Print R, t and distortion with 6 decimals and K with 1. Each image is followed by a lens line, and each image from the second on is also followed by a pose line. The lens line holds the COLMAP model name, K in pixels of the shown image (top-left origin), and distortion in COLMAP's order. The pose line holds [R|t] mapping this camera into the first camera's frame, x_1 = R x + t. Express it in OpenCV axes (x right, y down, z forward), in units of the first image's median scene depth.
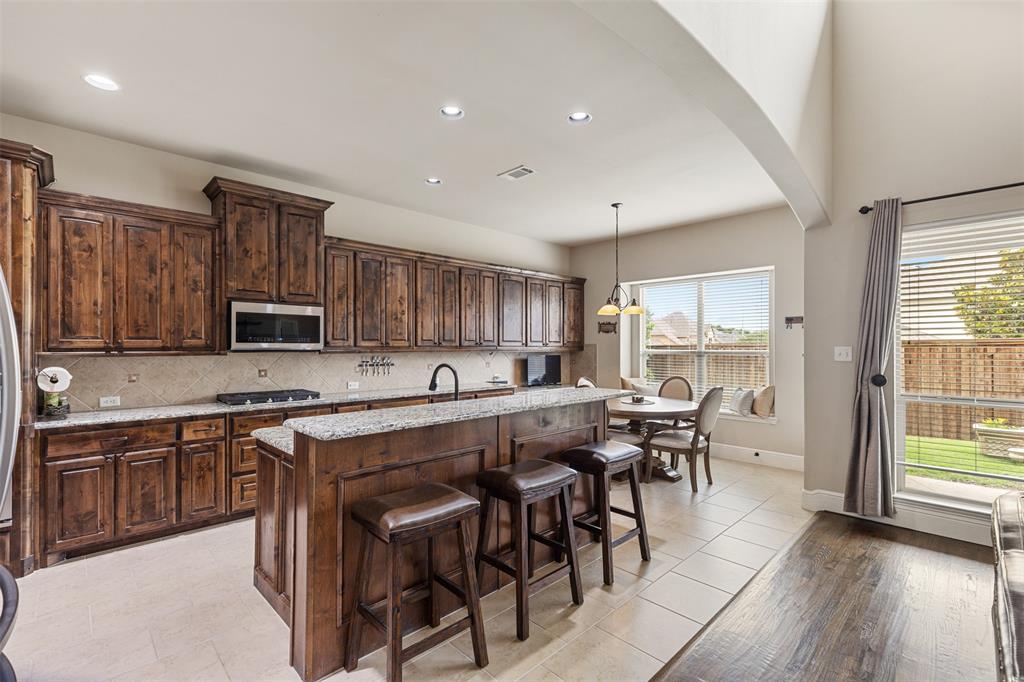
lens RADIAL K [[459.0, 0, 511.6], [0, 459.0, 344.0], [0, 0, 1]] dist [0.004592, -0.000493]
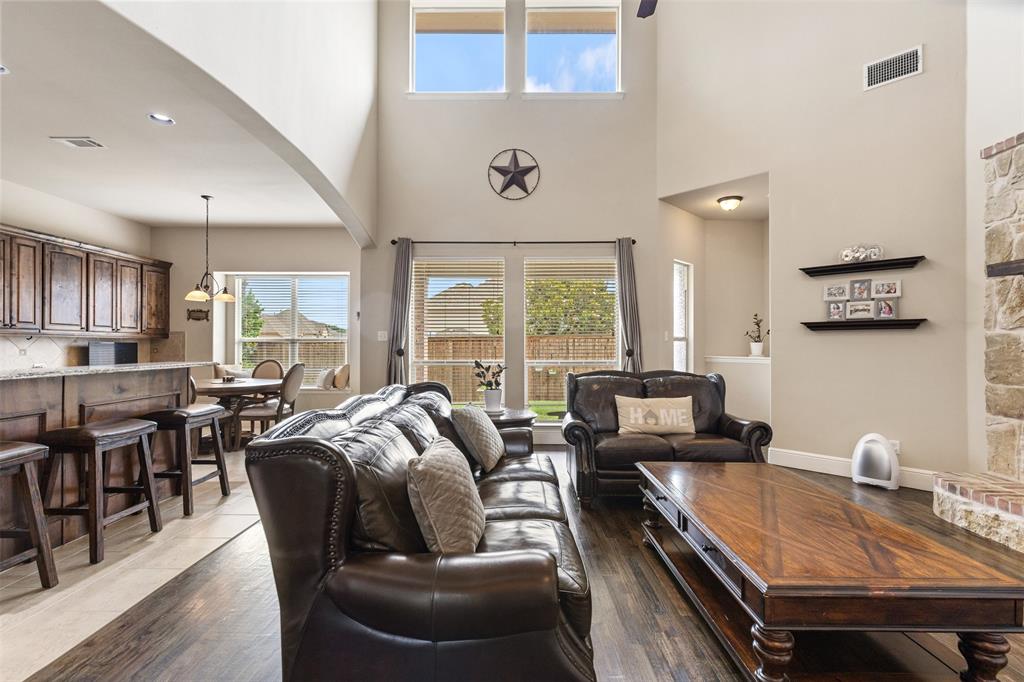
lens RADIAL K [[459.0, 0, 512.5], [0, 459.0, 342.7], [0, 0, 1]] dist [0.004592, -0.000493]
pose [[0.701974, 0.004866, 0.712186, -0.041461], [-0.003492, 0.999988, -0.003391, 0.046605], [-0.712194, -0.000106, 0.701983, -0.337285]]
